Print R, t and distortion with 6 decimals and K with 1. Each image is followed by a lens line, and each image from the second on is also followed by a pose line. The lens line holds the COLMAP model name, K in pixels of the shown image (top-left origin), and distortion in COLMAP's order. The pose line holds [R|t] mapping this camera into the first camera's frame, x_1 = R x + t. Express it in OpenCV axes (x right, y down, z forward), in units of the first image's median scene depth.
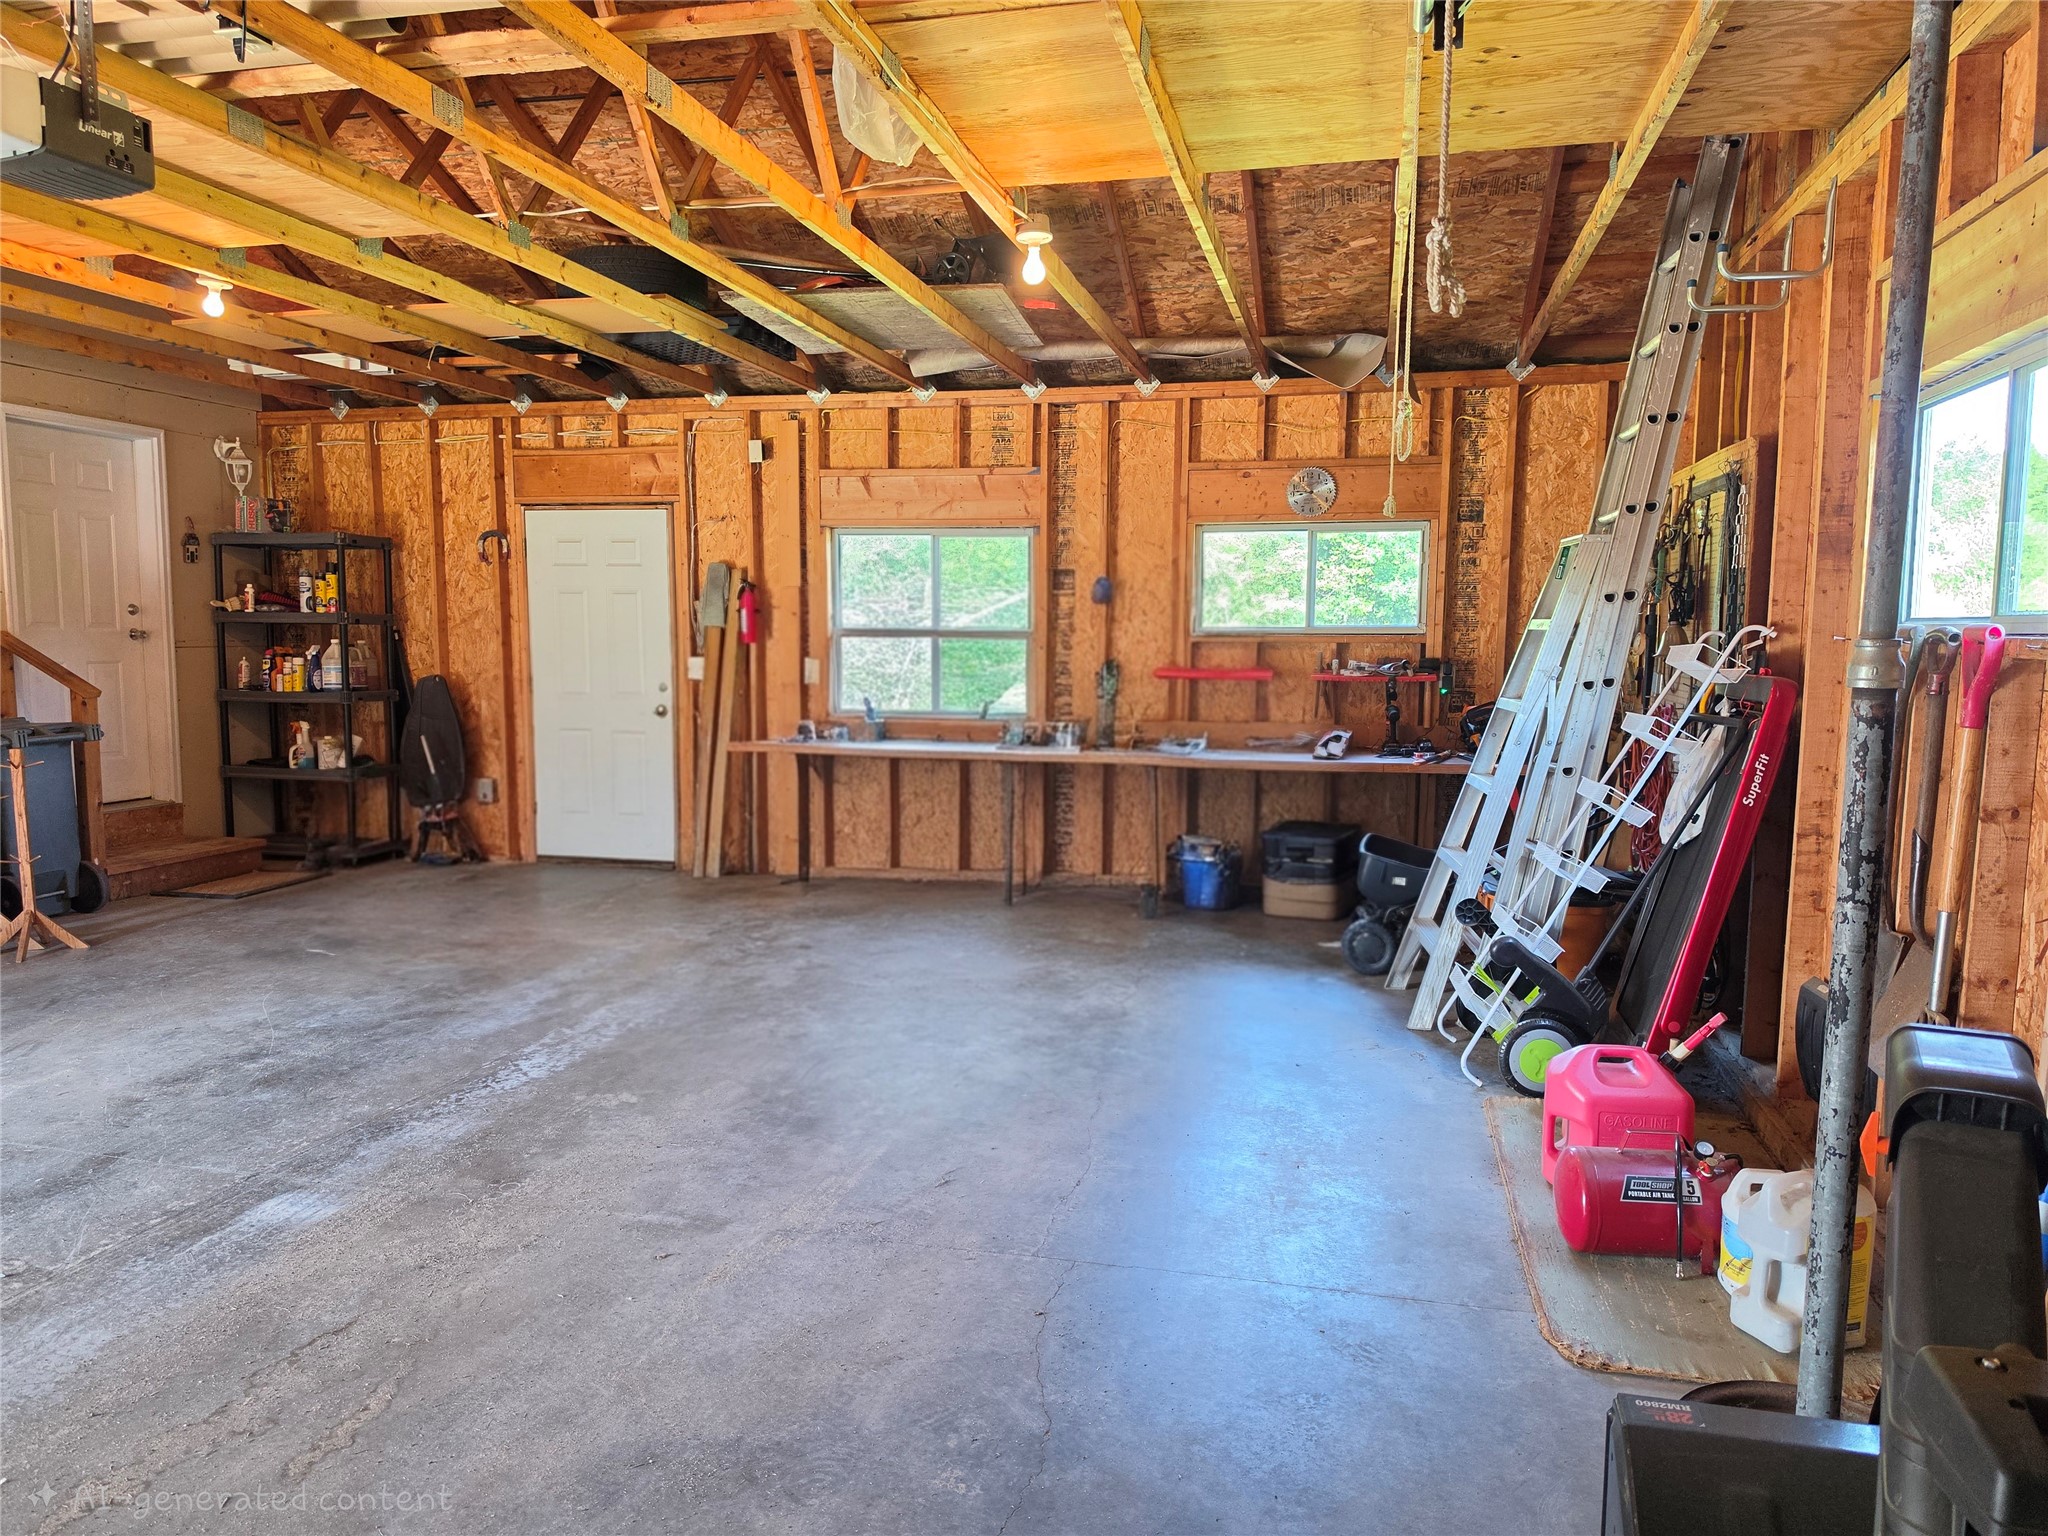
lens RADIAL K [[1395.7, 0, 1033.5], [0, 1395.7, 795.2], [0, 0, 1]] dist [0.060515, -0.098270]
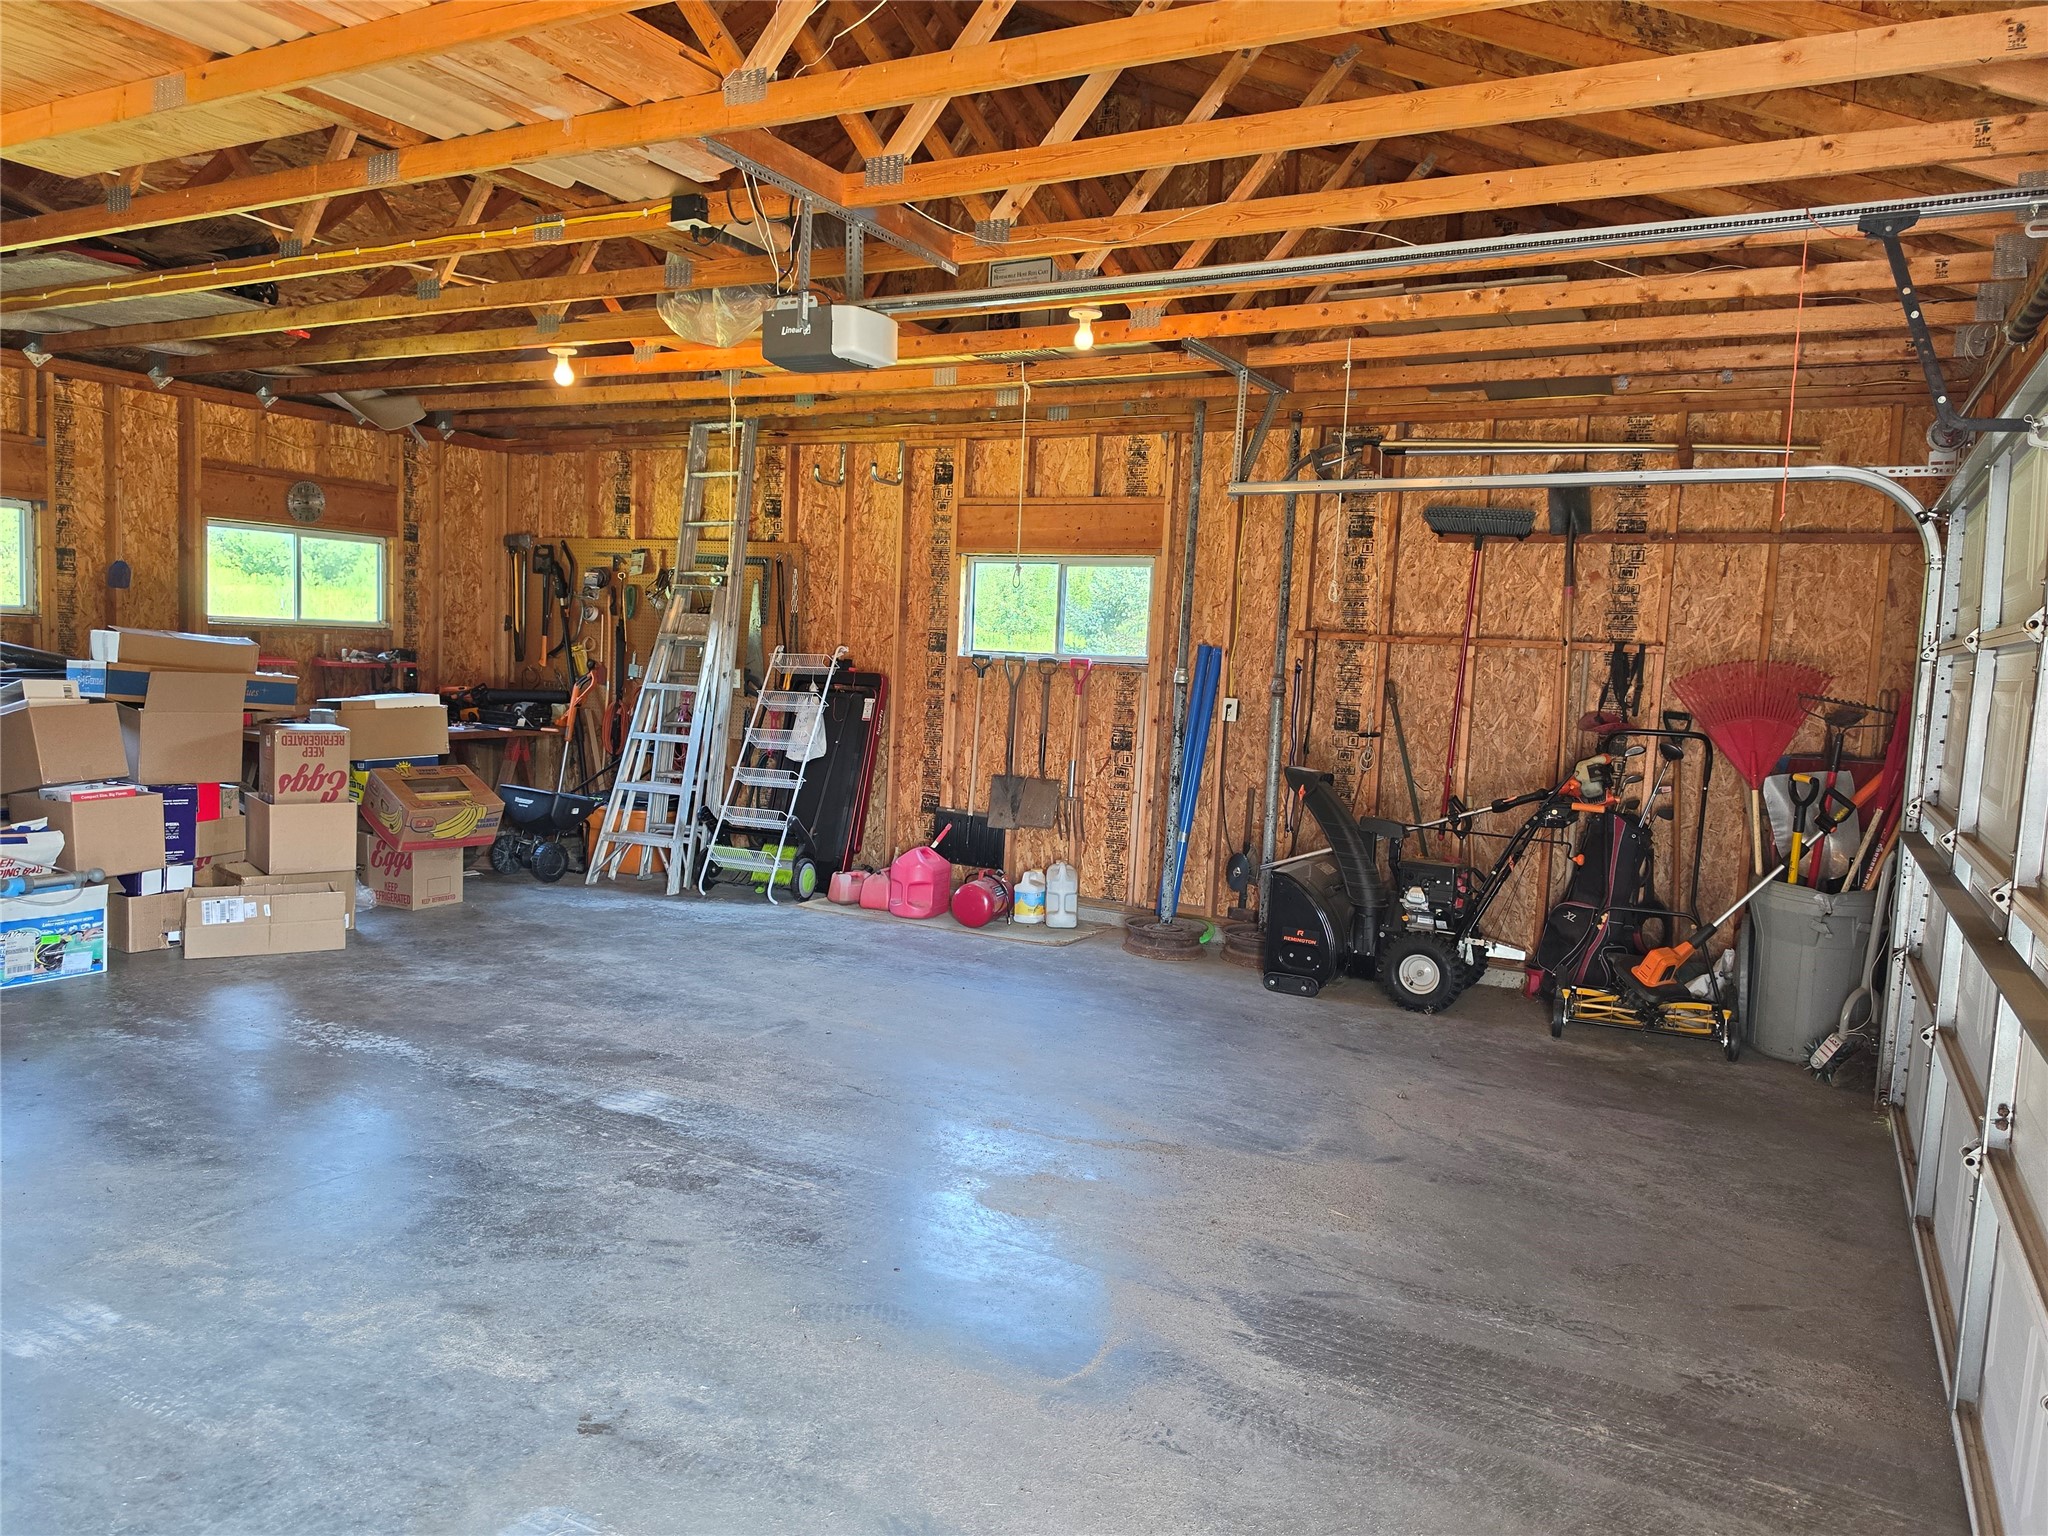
lens RADIAL K [[1404.0, 0, 1024.0], [0, 1404.0, 768.0], [0, 0, 1]] dist [-0.001048, -0.049726]
pose [[0.257297, -0.077704, 0.963203, -1.459379], [0.069135, 0.995688, 0.061857, -0.057083], [-0.963856, 0.050676, 0.261559, 0.269281]]
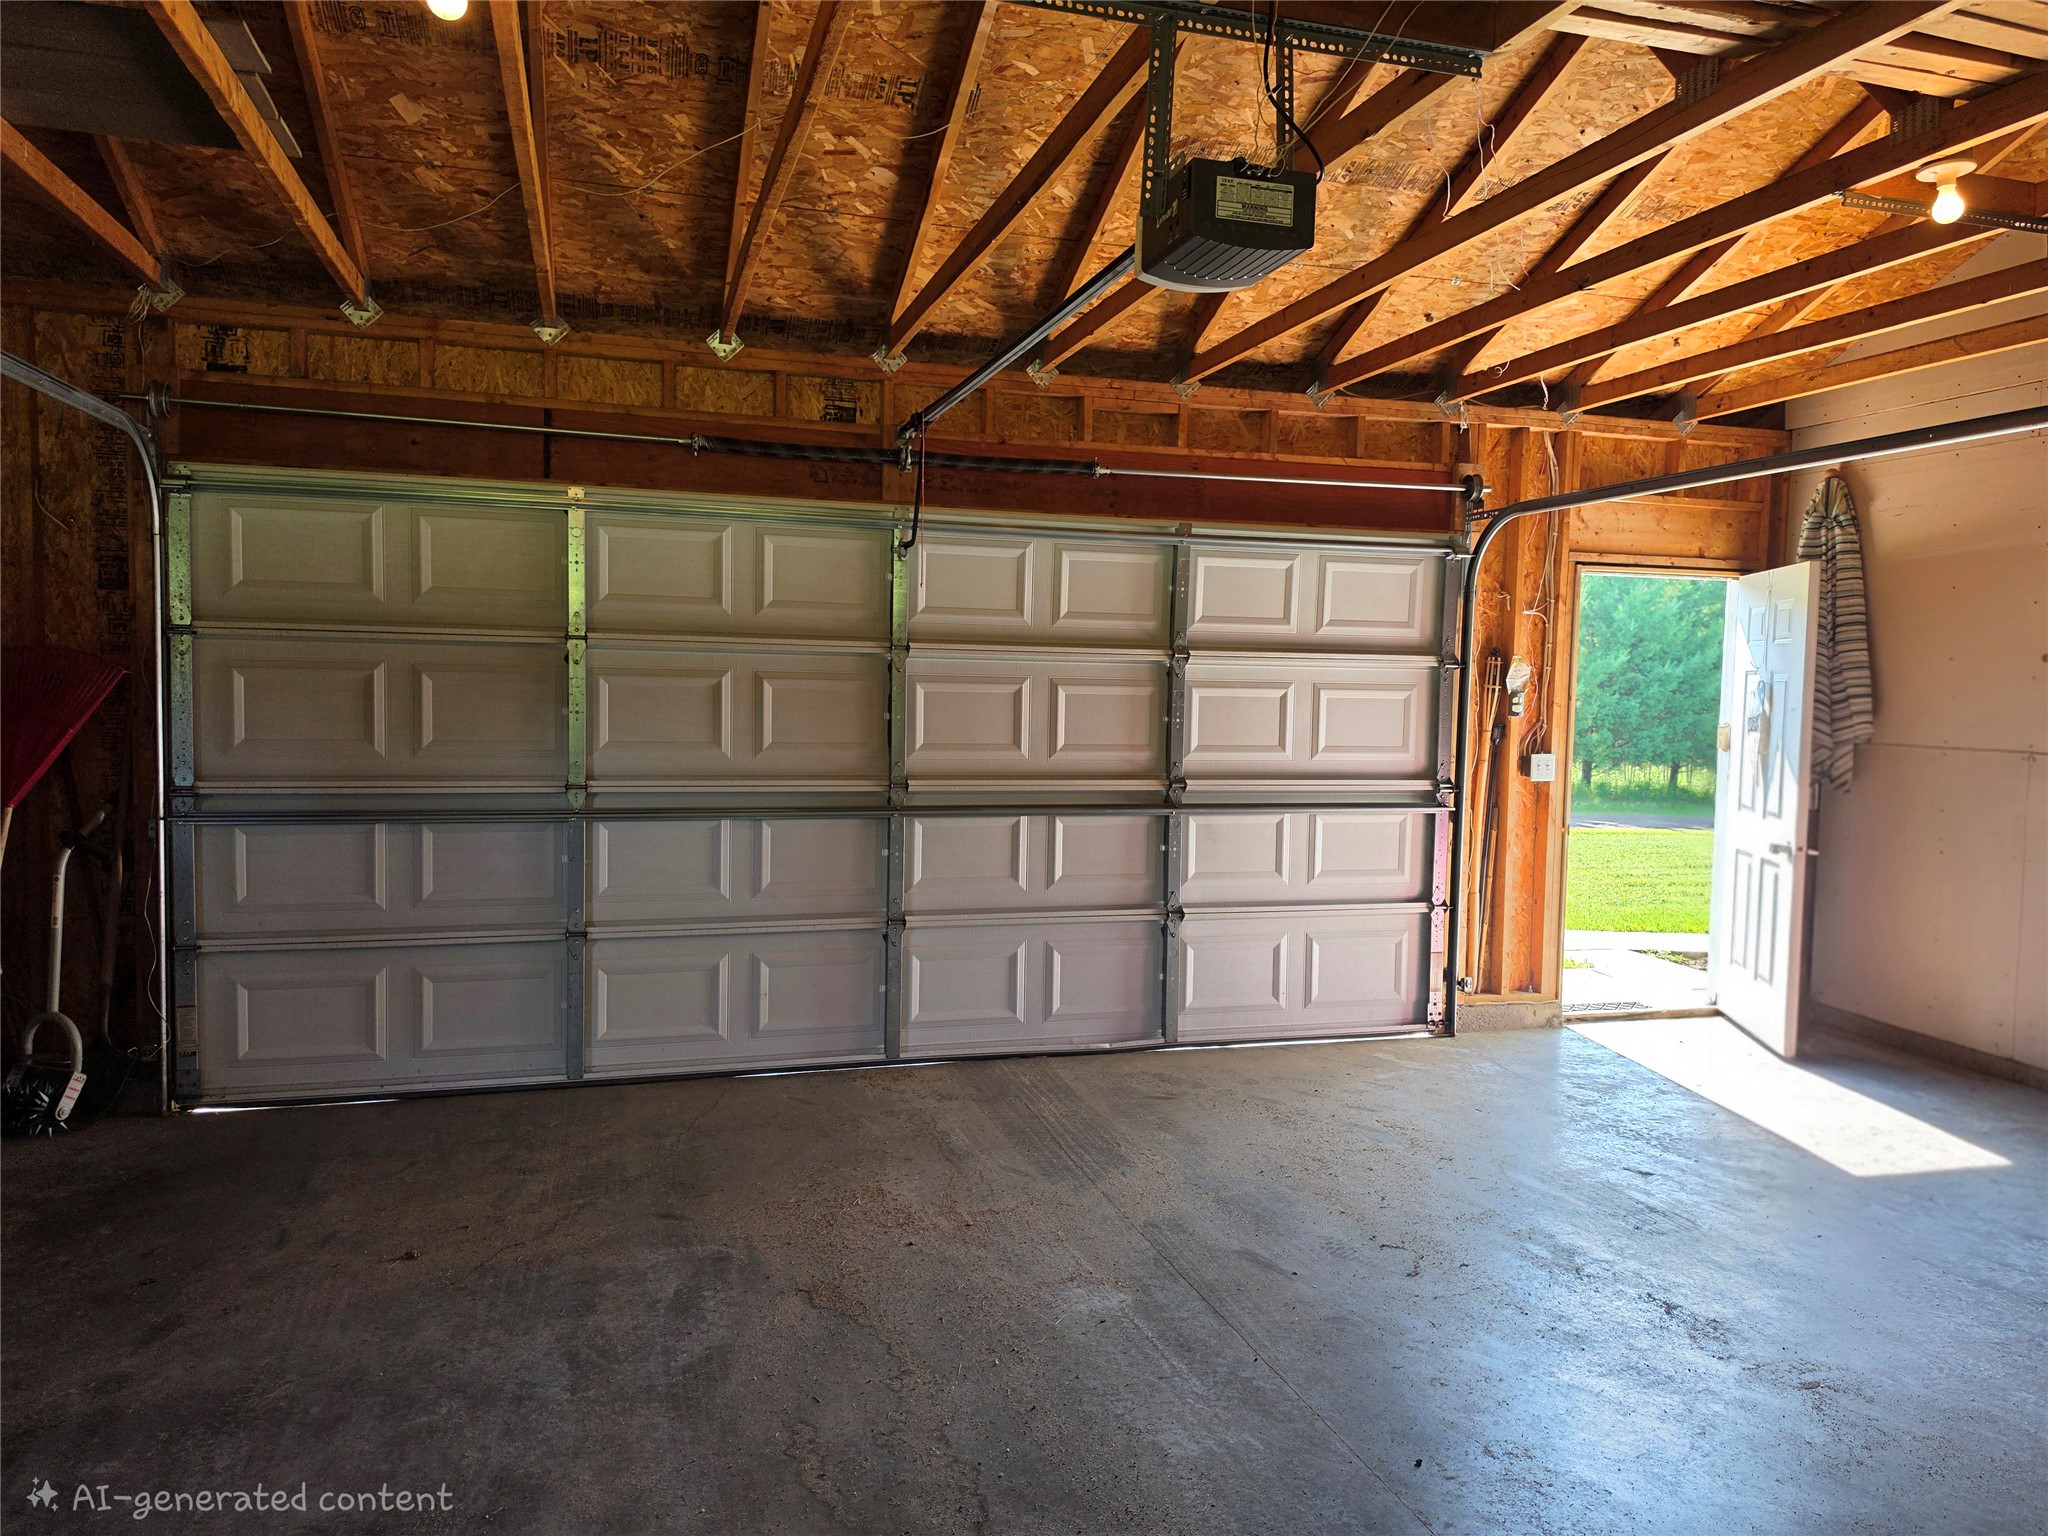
lens RADIAL K [[1395.7, 0, 1033.5], [0, 1395.7, 795.2], [0, 0, 1]] dist [0.060515, -0.098270]
pose [[-0.865546, 0.015862, -0.500578, -0.069048], [-0.085465, 0.980160, 0.178835, -0.162419], [0.493483, 0.197572, -0.847018, 1.221331]]
